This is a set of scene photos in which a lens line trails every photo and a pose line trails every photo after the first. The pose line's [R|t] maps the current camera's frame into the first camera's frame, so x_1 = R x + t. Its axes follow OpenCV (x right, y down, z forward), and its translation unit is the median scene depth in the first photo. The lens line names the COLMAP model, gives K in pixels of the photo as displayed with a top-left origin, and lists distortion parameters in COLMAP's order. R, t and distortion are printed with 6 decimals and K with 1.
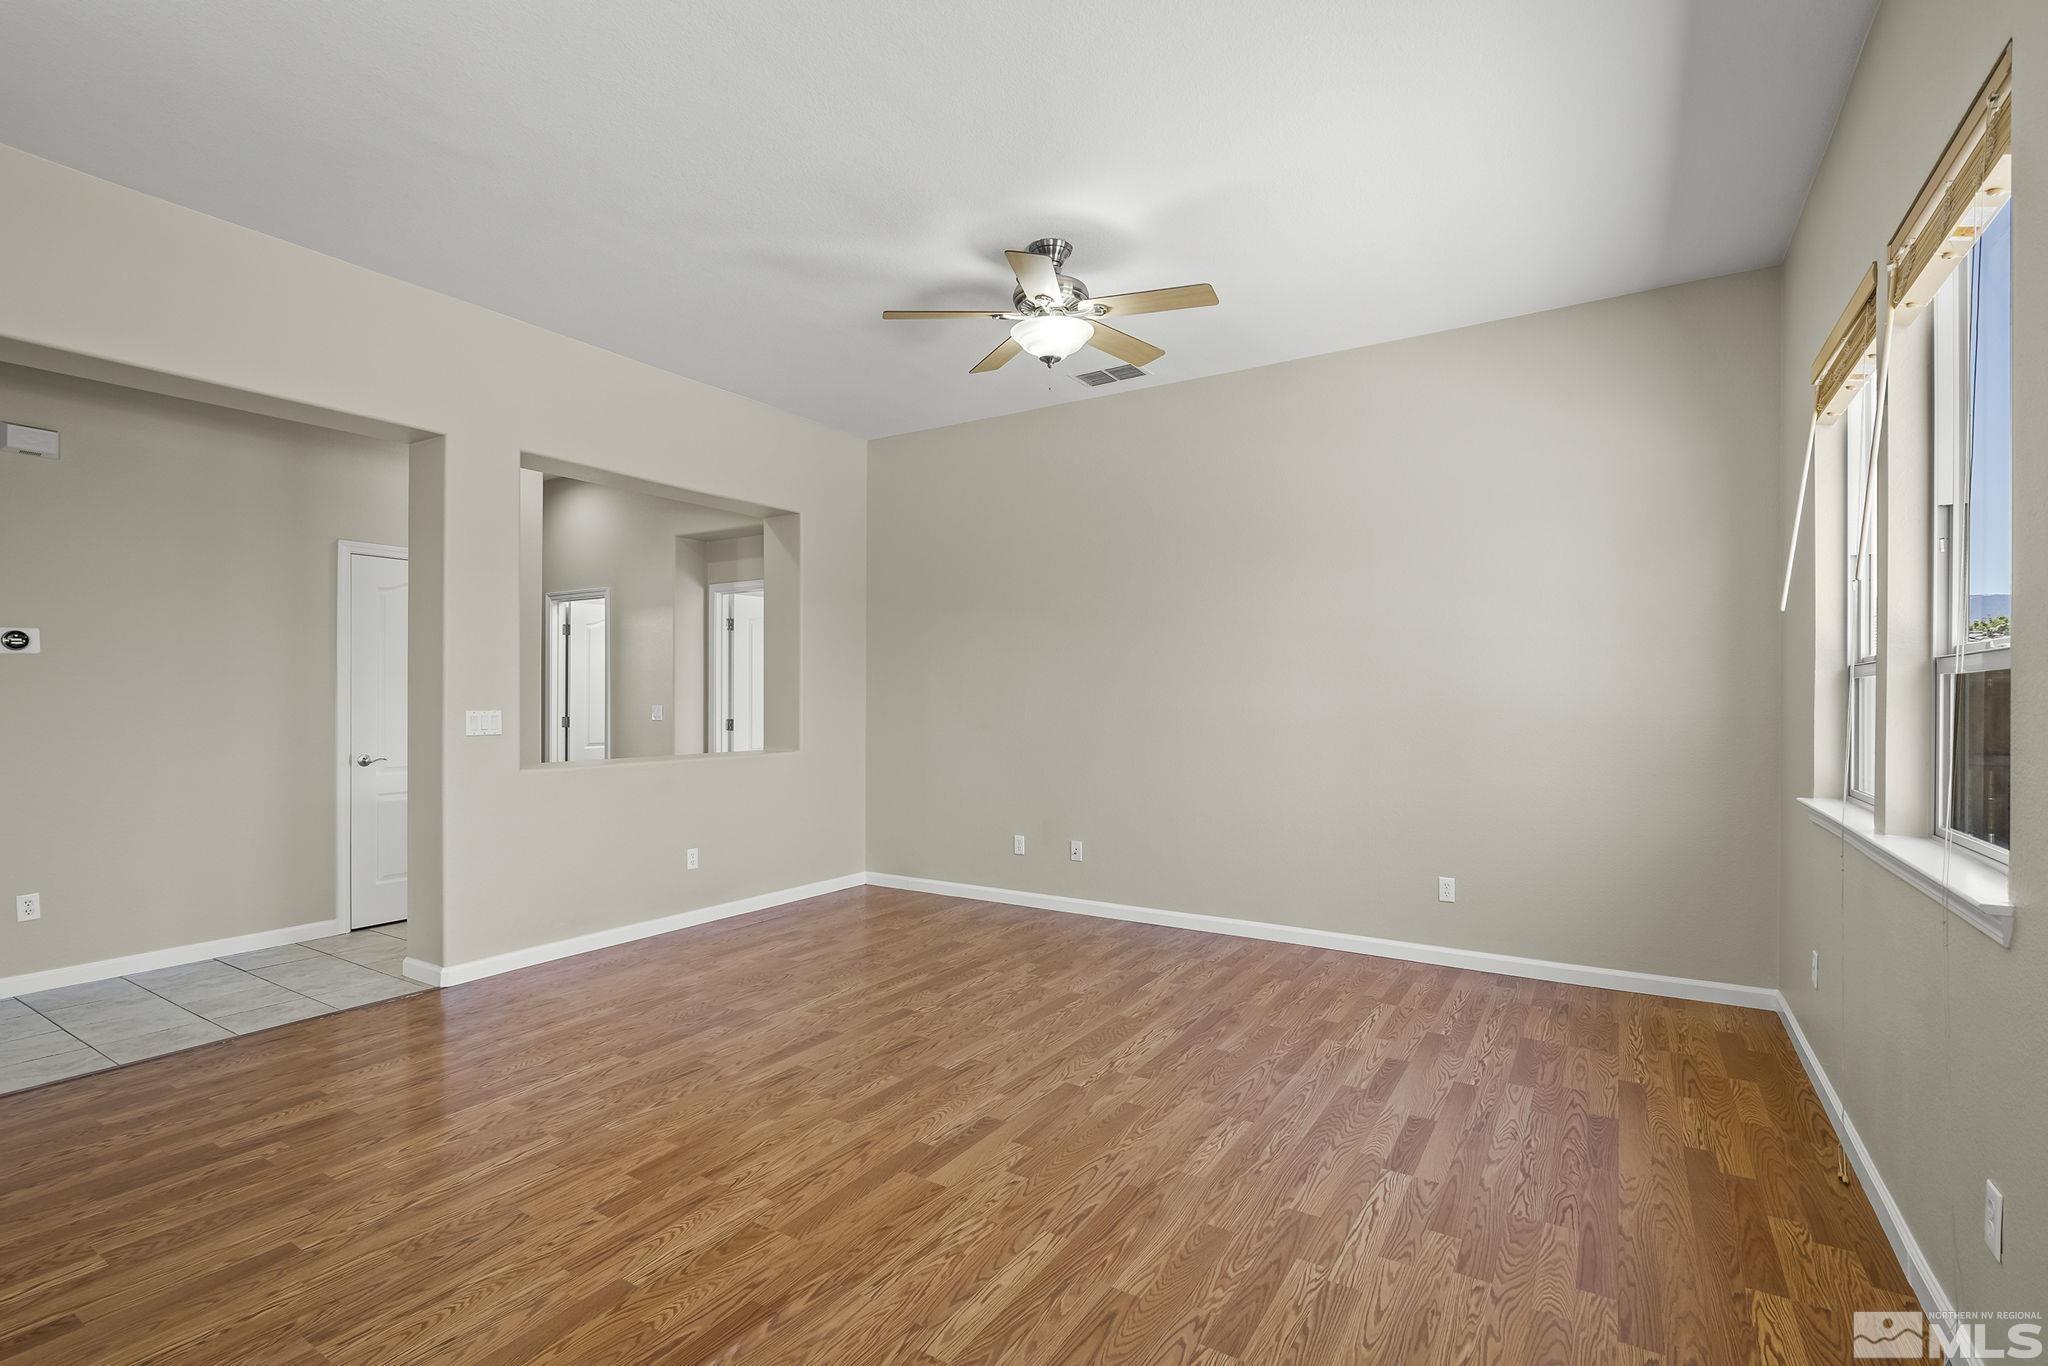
lens RADIAL K [[947.2, 0, 1006.4], [0, 947.2, 688.2], [0, 0, 1]] dist [0.000666, 0.000575]
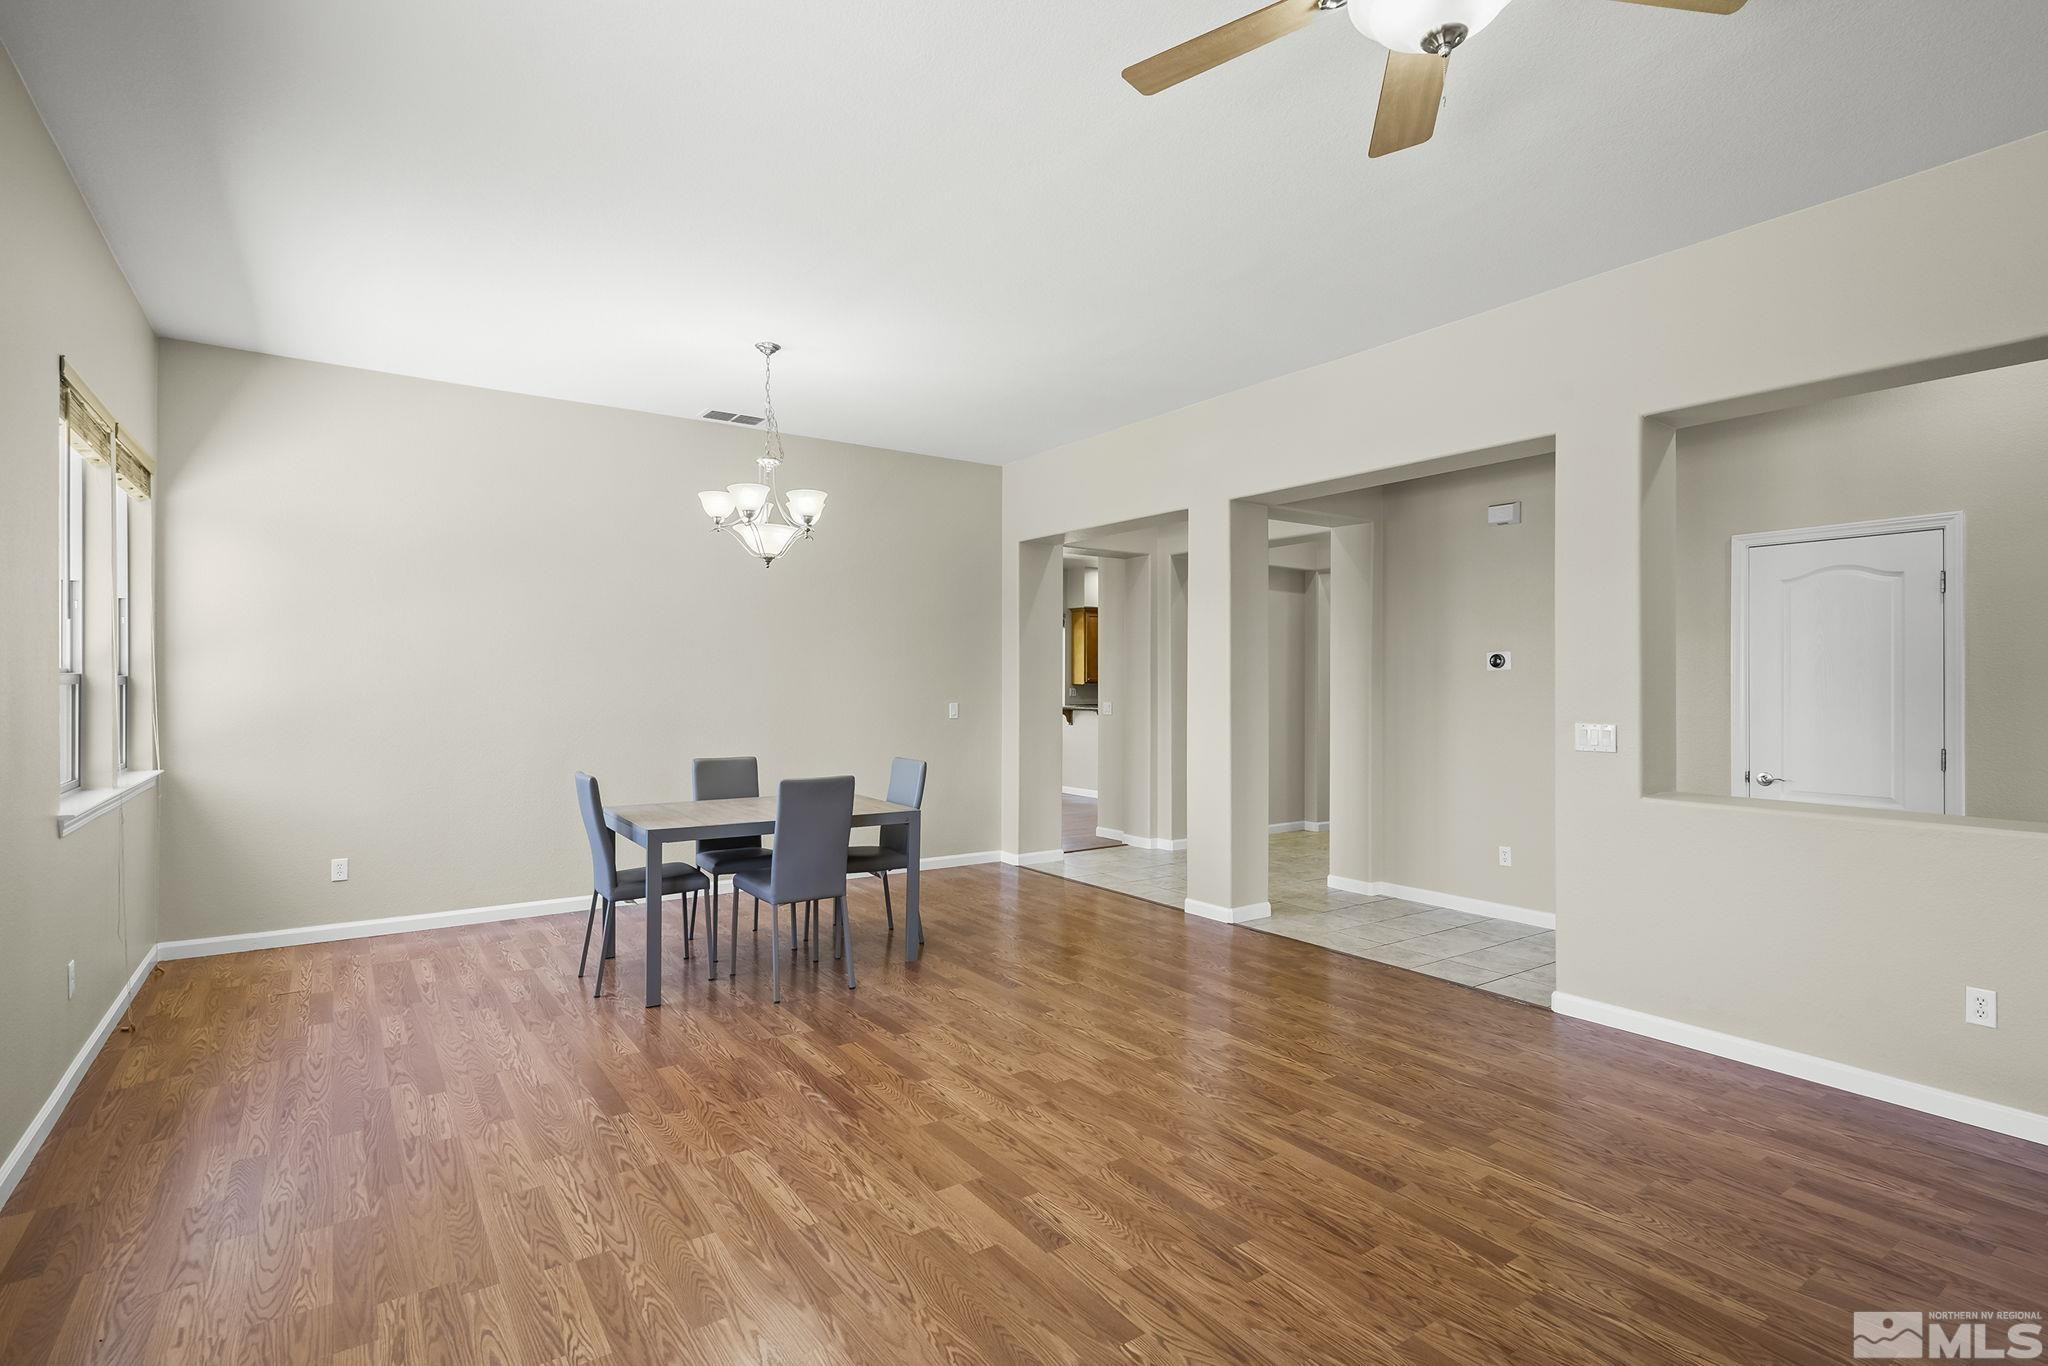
lens RADIAL K [[947.2, 0, 1007.1], [0, 947.2, 697.0], [0, 0, 1]] dist [0.000666, 0.000575]
pose [[-0.367280, 0.008043, -0.930076, 0.817519], [0.001626, 0.999967, 0.008005, -0.017124], [0.930109, 0.001427, -0.367280, 1.374839]]
